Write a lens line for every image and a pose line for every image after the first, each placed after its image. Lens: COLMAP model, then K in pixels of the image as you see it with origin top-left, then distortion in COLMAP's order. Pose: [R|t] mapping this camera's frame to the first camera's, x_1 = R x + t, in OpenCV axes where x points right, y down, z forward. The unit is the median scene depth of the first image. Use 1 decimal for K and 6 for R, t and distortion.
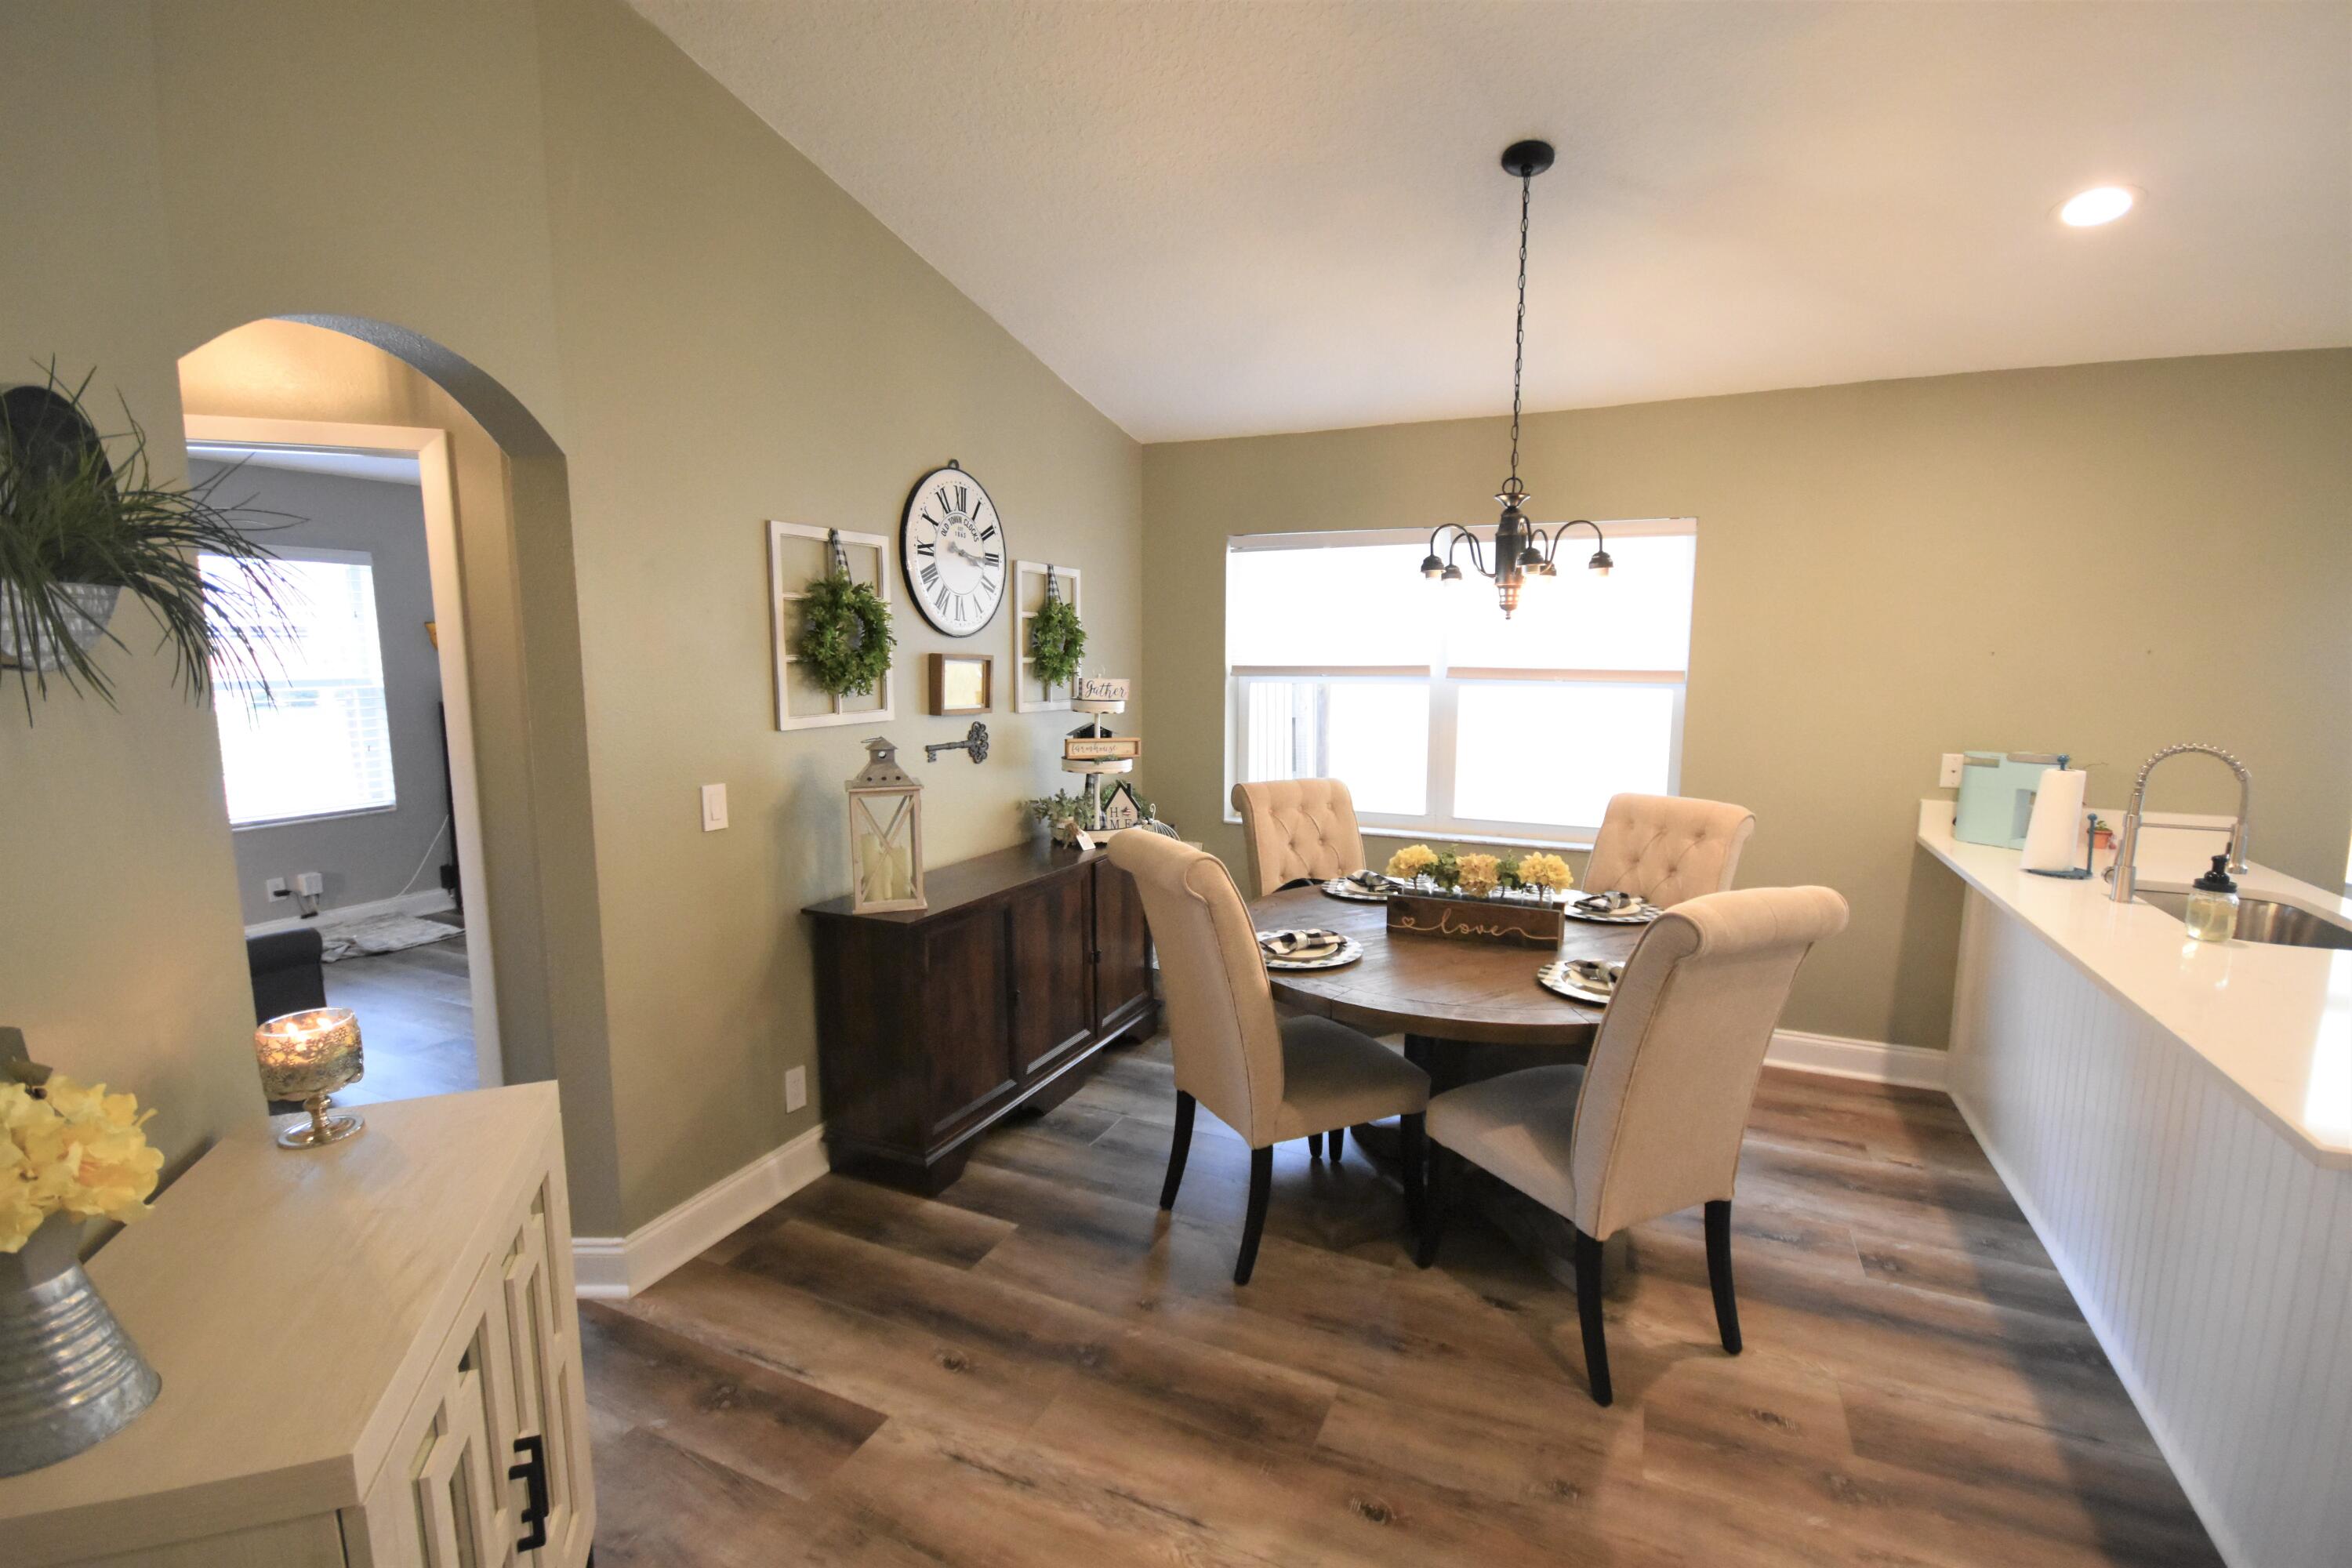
lens RADIAL K [[1032.5, 0, 1191.8], [0, 1032.5, 792.6], [0, 0, 1]] dist [-0.002653, -0.000126]
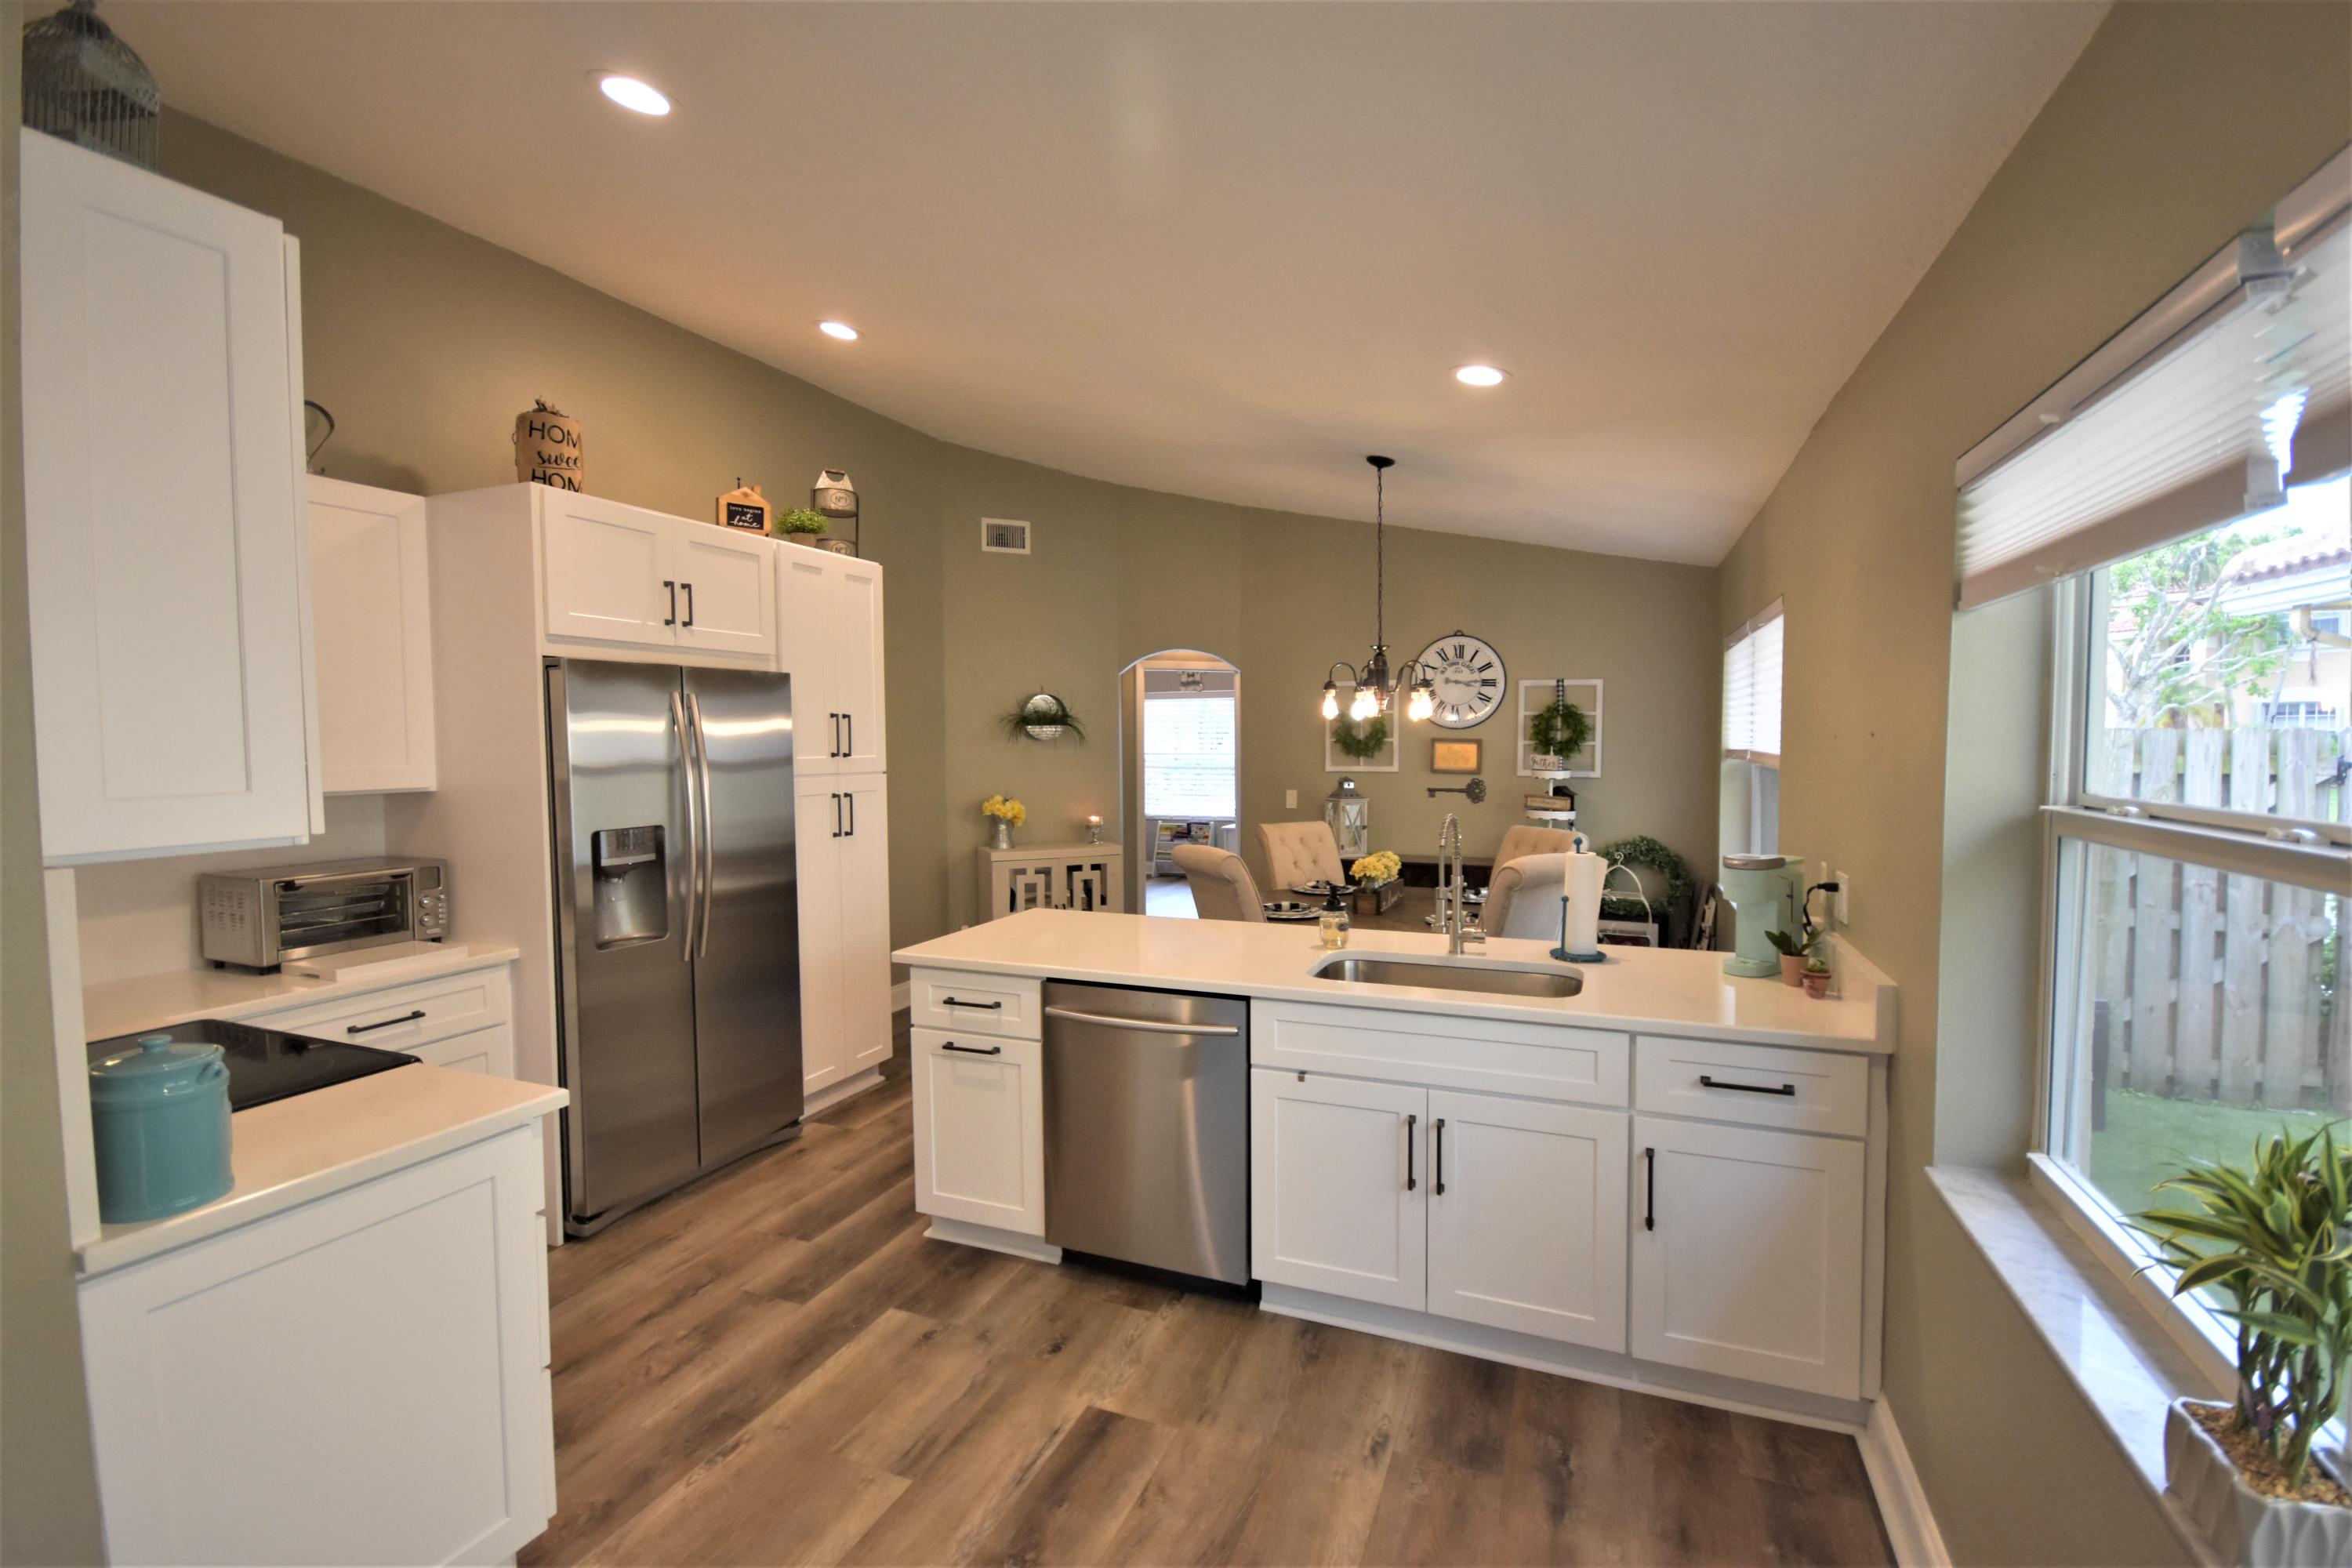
lens RADIAL K [[1032.5, 0, 1230.5], [0, 1032.5, 787.6], [0, 0, 1]] dist [-0.002653, -0.000126]
pose [[0.094079, 0.049886, -0.994314, 1.535396], [-0.132011, 0.990550, 0.037206, -0.067963], [0.986774, 0.127760, 0.099776, 0.470981]]
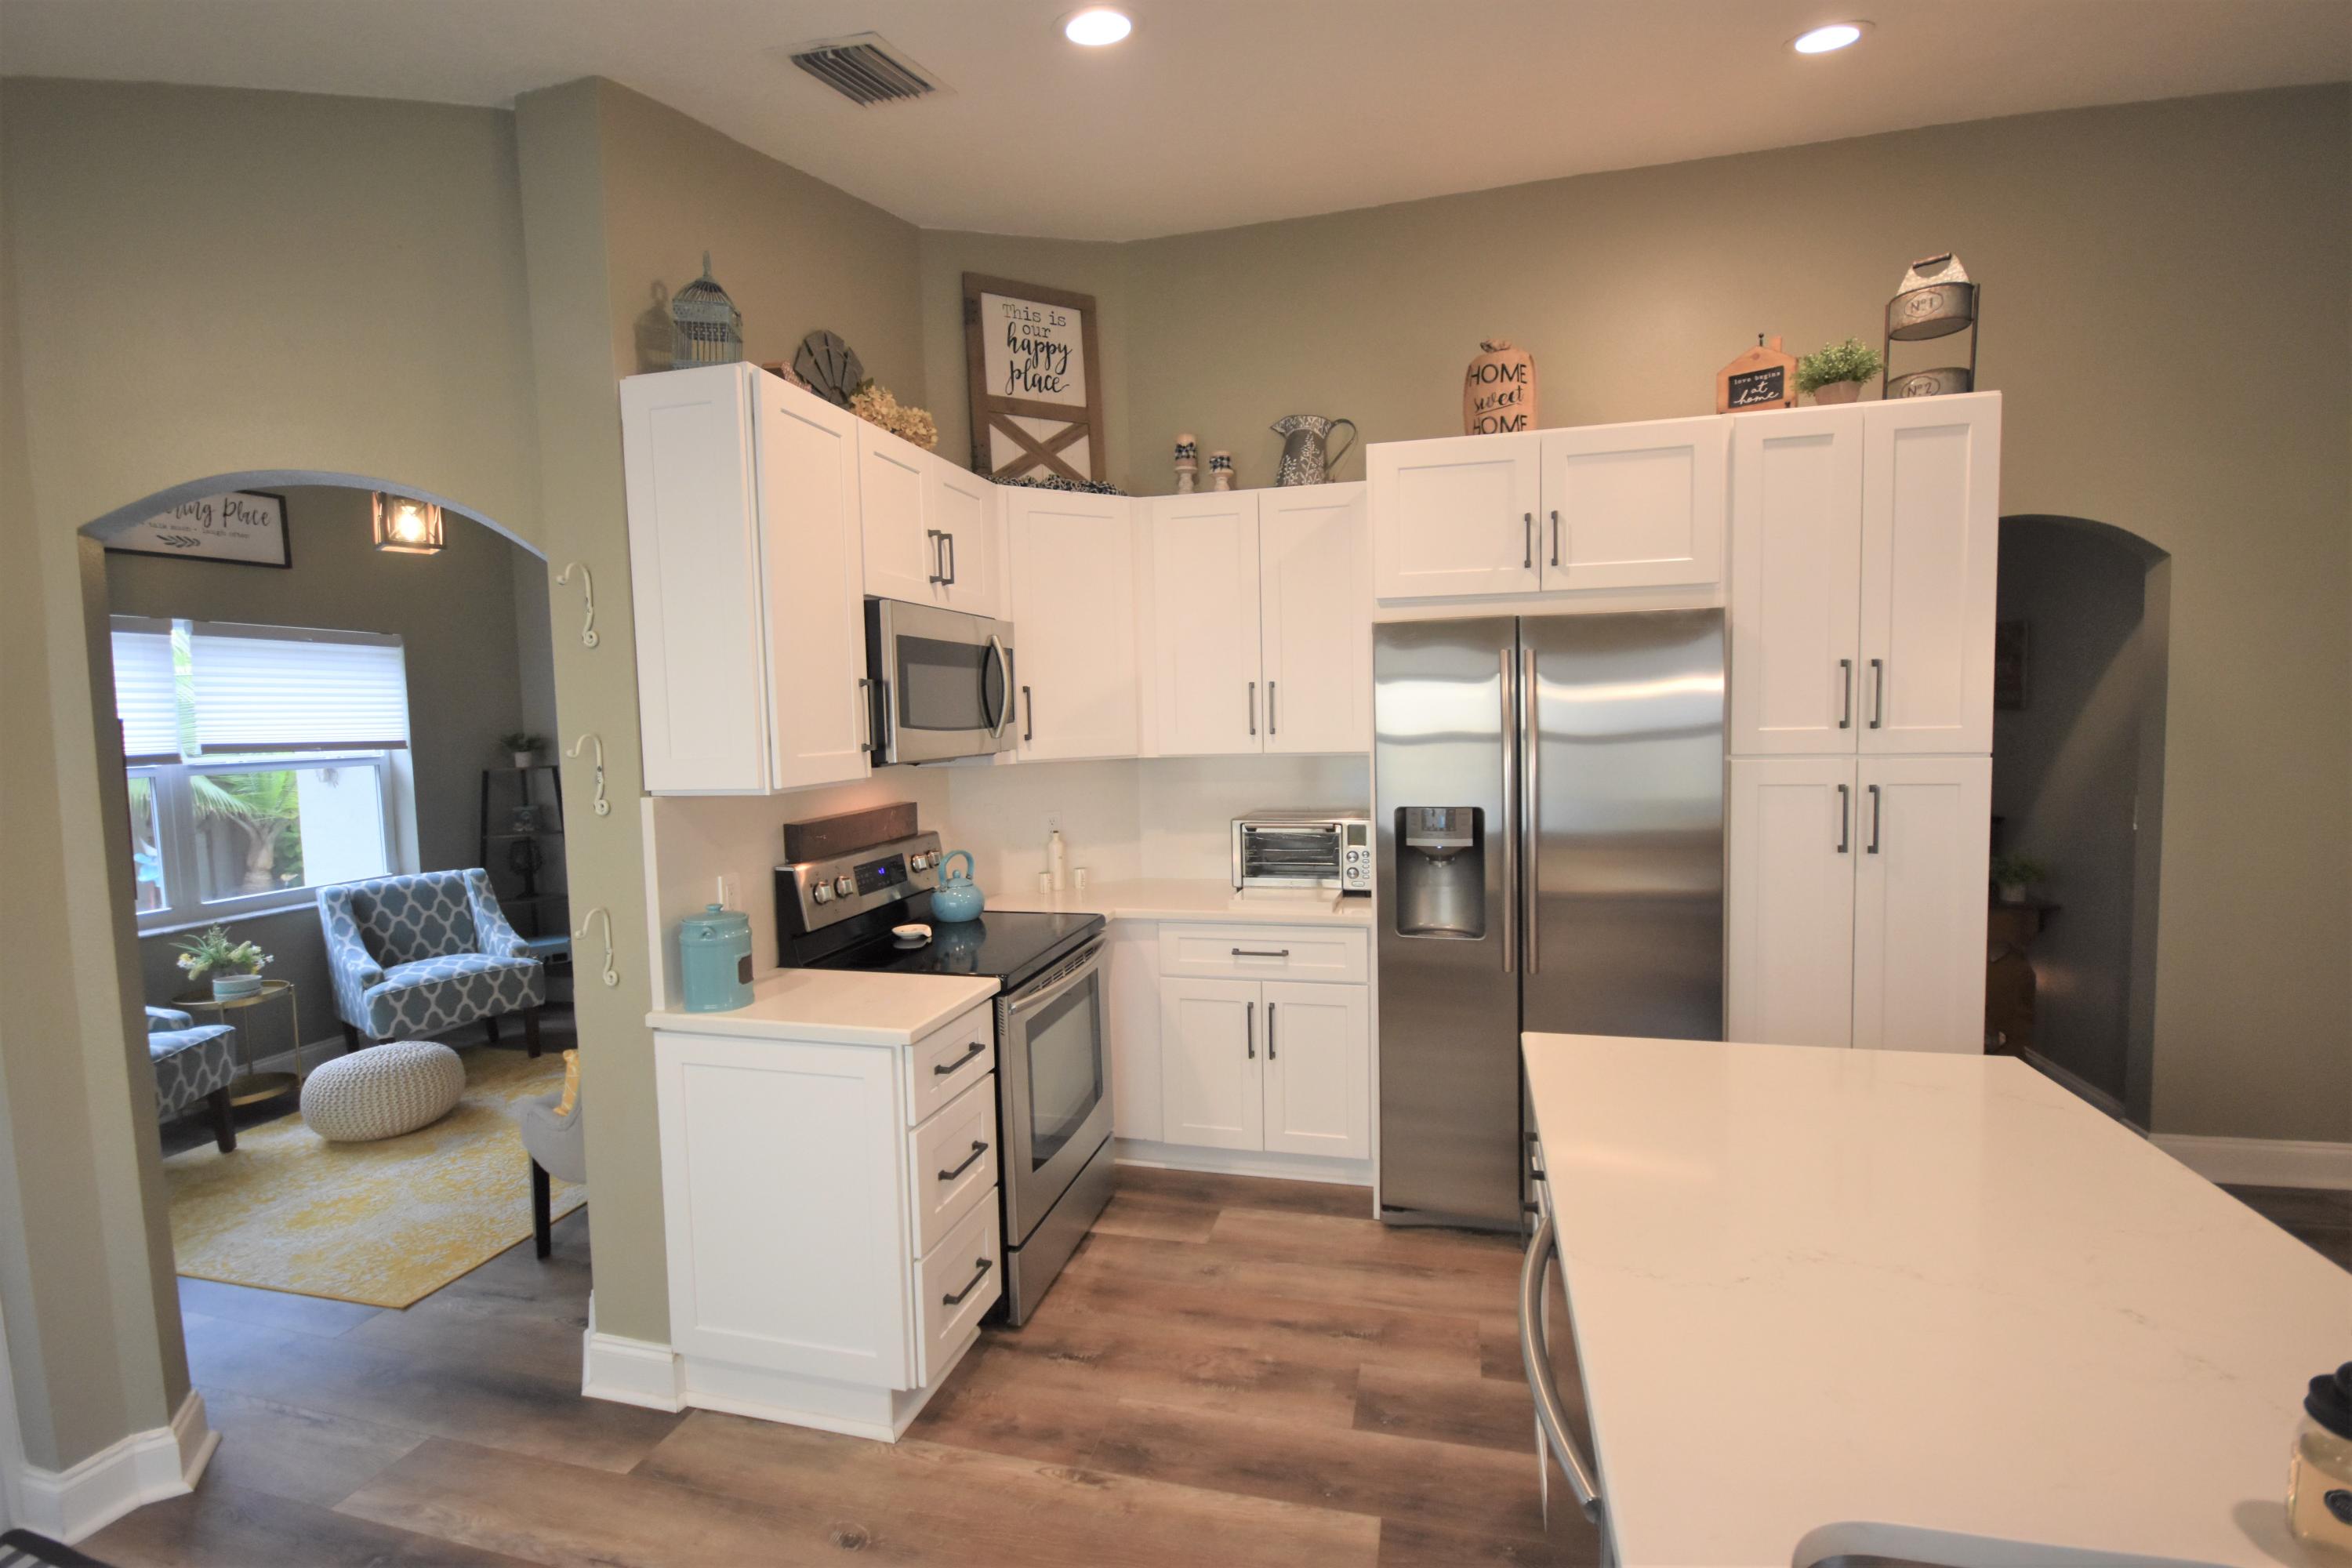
lens RADIAL K [[1032.5, 0, 1167.0], [0, 1032.5, 790.3], [0, 0, 1]] dist [-0.002653, -0.000126]
pose [[-0.982996, 0.037627, -0.179730, 0.929409], [-0.000642, 0.978070, 0.208274, -0.111735], [0.183626, 0.204848, -0.961415, 0.786594]]
